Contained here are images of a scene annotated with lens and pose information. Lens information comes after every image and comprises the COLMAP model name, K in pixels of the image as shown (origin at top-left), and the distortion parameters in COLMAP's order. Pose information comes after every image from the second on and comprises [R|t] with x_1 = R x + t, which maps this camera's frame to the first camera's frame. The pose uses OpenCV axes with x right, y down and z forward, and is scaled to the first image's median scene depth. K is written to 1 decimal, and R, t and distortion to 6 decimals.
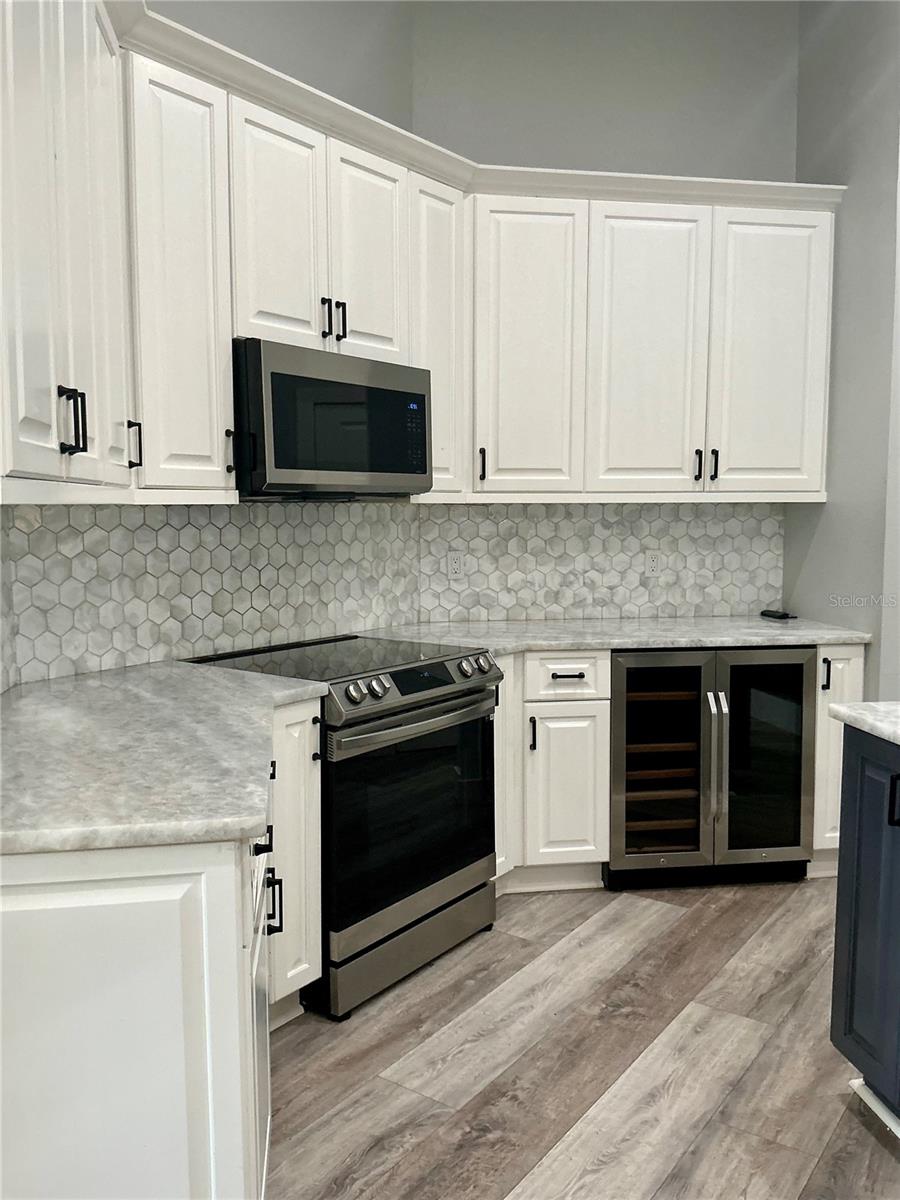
lens RADIAL K [[989.8, 0, 453.5], [0, 989.8, 599.1], [0, 0, 1]] dist [0.141793, -0.298323]
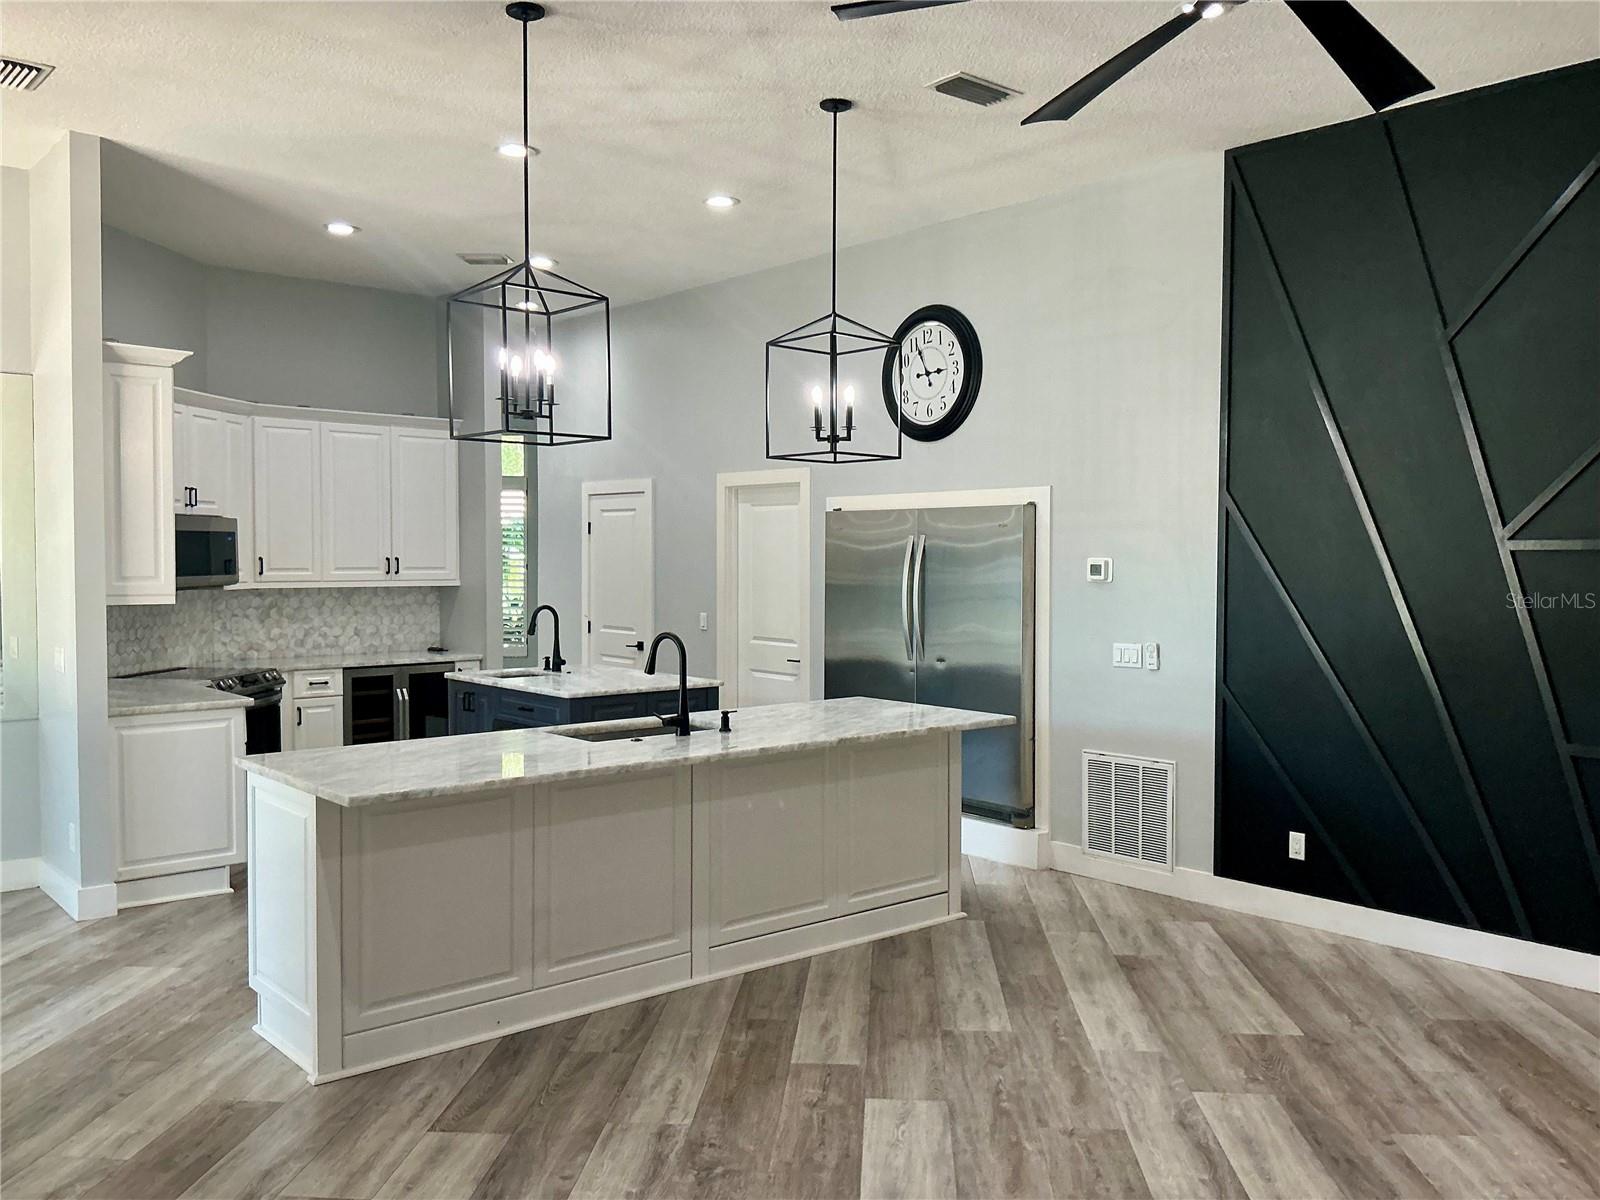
lens RADIAL K [[1318.8, 0, 800.4], [0, 1318.8, 597.7], [0, 0, 1]] dist [0.122542, -0.235758]
pose [[0.856237, -0.014702, 0.516374, -0.437831], [0.045815, 0.997817, -0.047560, 0.086966], [-0.514548, 0.064381, 0.855041, -1.748418]]
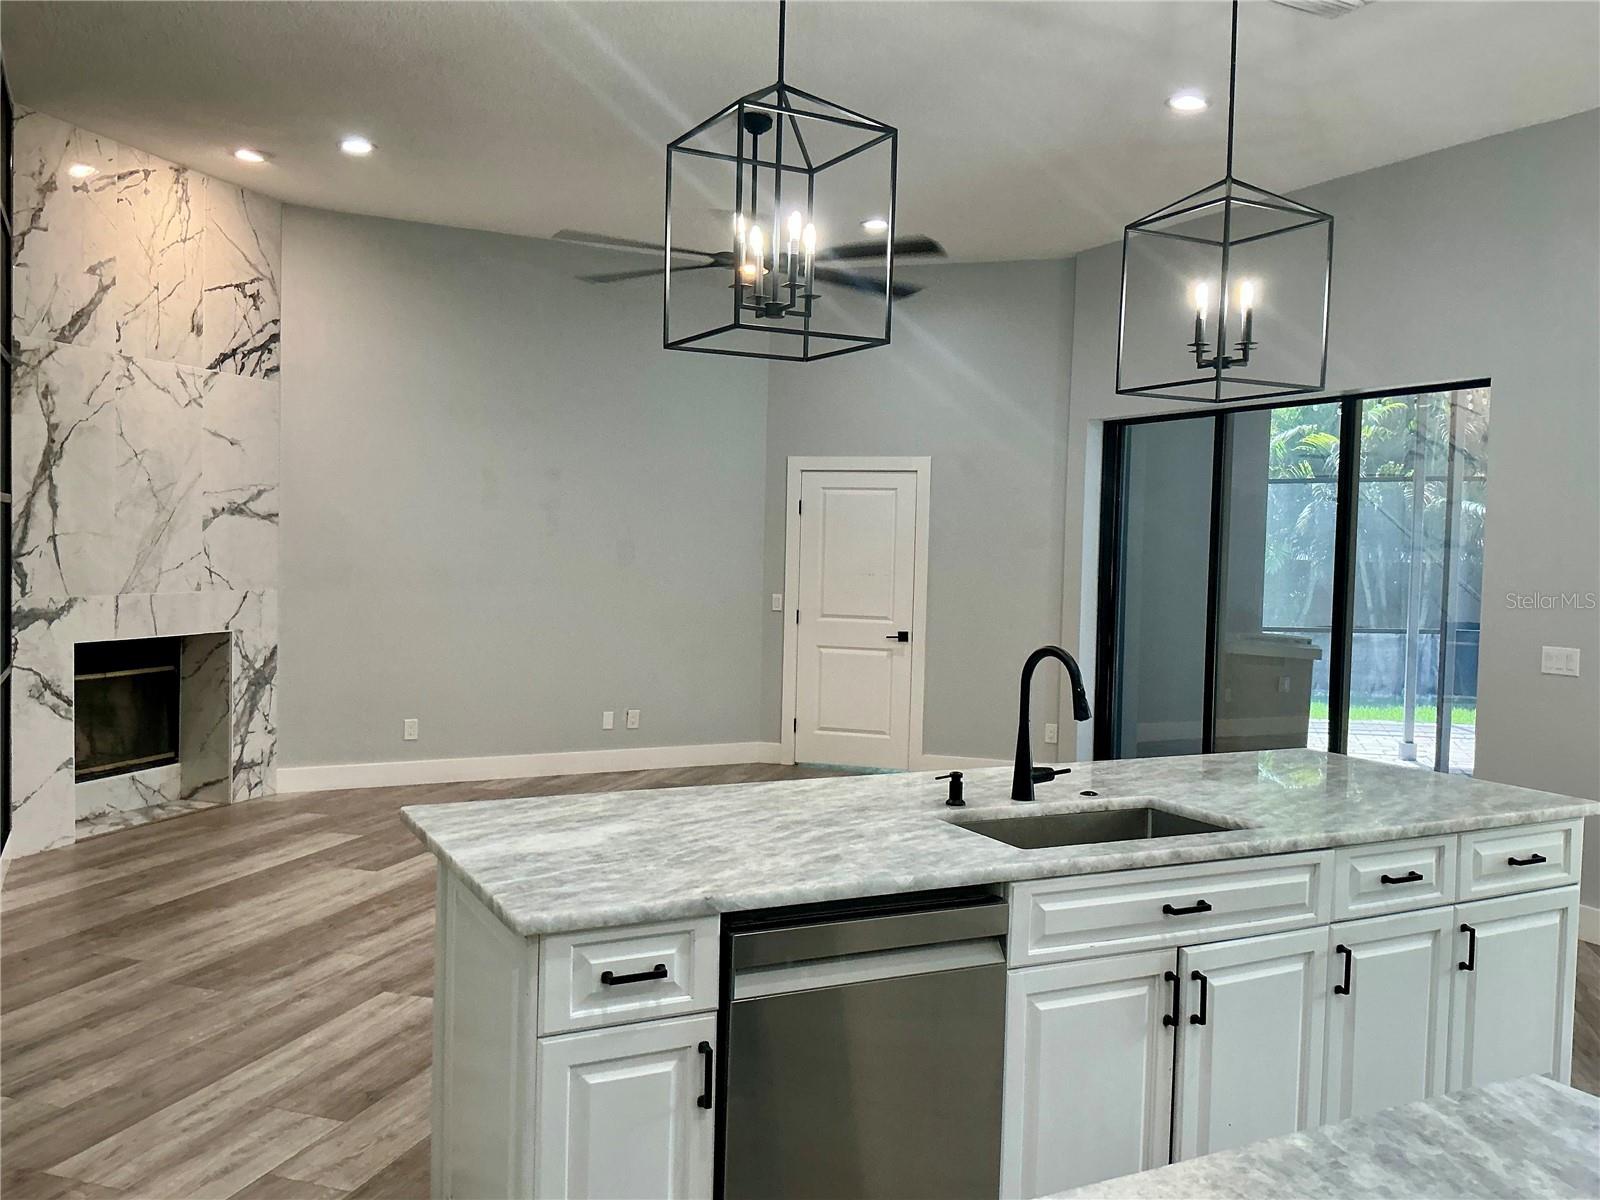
lens RADIAL K [[1329.1, 0, 798.5], [0, 1329.1, 596.6], [0, 0, 1]] dist [0.069649, -0.136149]
pose [[-0.951108, -0.012407, -0.308610, 0.807362], [-0.054802, 0.990117, 0.129092, -0.123341], [0.303958, 0.139693, -0.942388, 0.708971]]
